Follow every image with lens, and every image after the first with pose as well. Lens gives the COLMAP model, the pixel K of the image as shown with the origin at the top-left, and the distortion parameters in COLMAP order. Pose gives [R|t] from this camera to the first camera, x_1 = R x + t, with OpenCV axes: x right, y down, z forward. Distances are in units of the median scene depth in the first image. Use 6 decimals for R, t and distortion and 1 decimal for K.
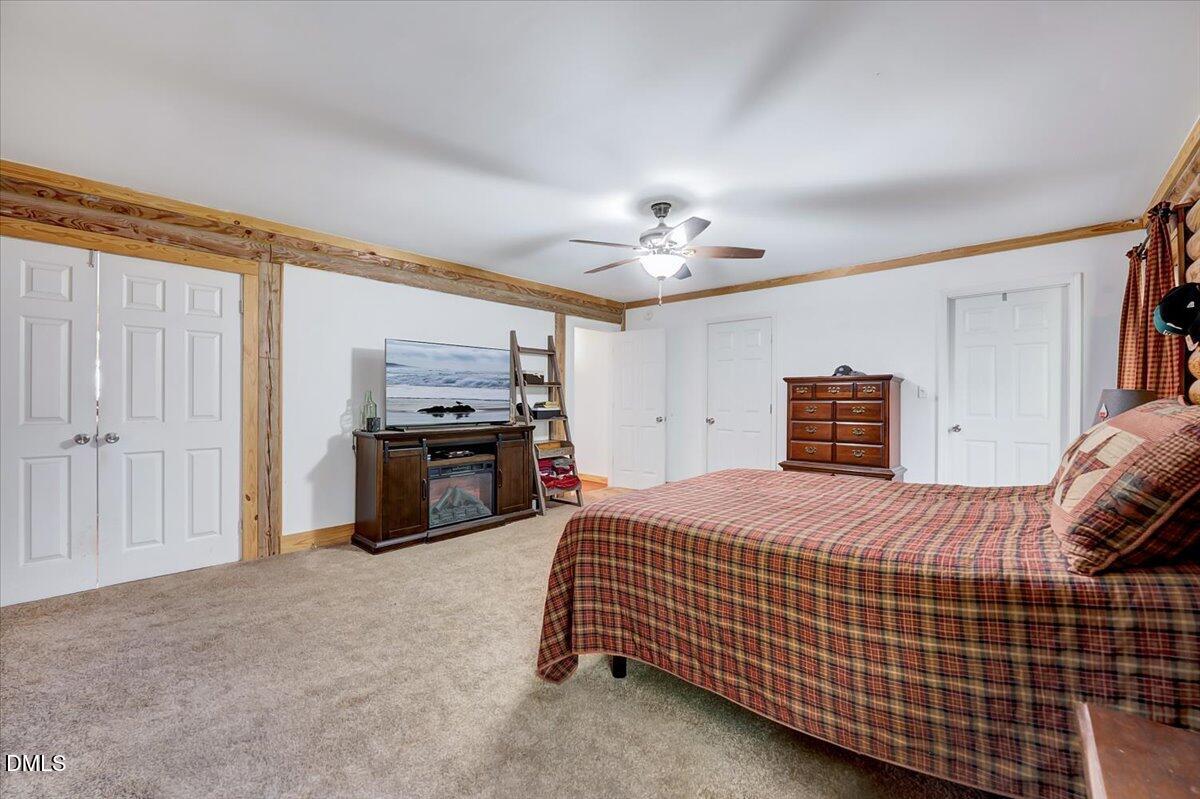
lens RADIAL K [[490.8, 0, 597.0], [0, 490.8, 400.4], [0, 0, 1]] dist [-0.001394, -0.000135]
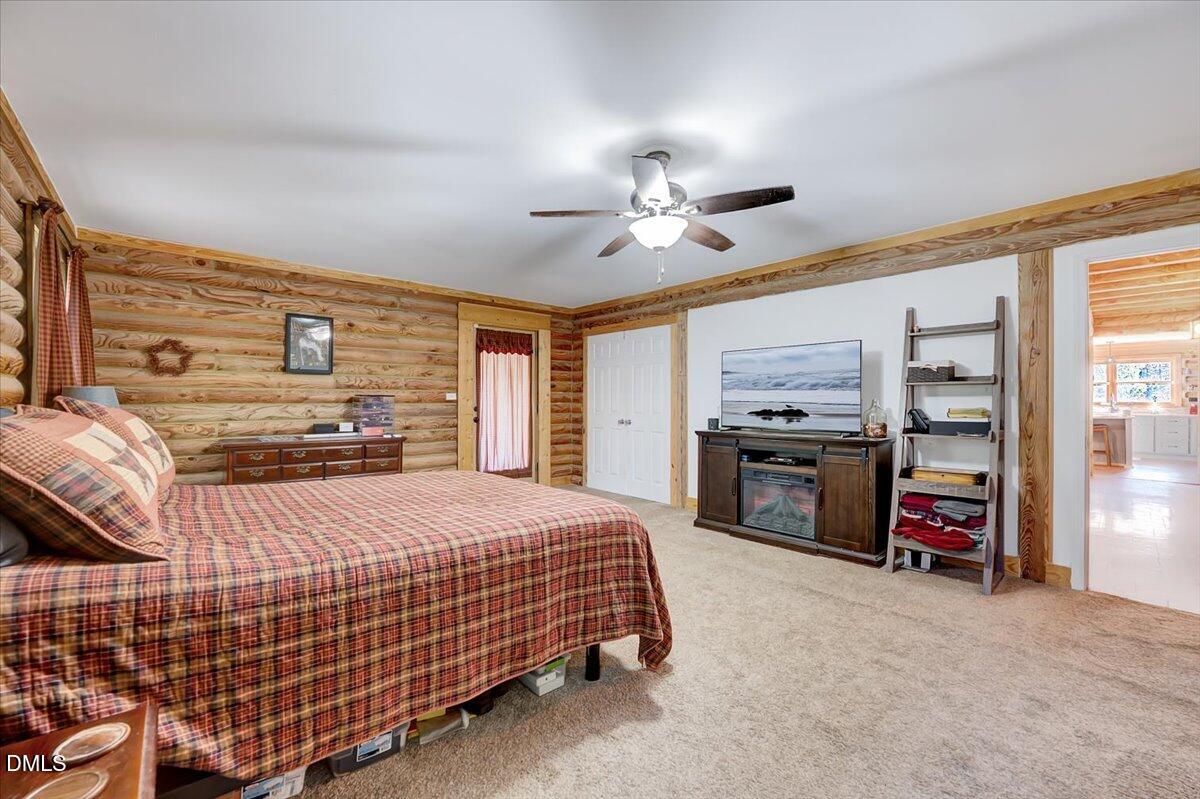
lens RADIAL K [[490.8, 0, 597.0], [0, 490.8, 400.4], [0, 0, 1]] dist [-0.001394, -0.000135]
pose [[-0.104726, -0.010066, -0.994450, 0.685105], [-0.013020, 0.999877, -0.008750, 0.005758], [0.994416, 0.012032, -0.104844, 0.729332]]
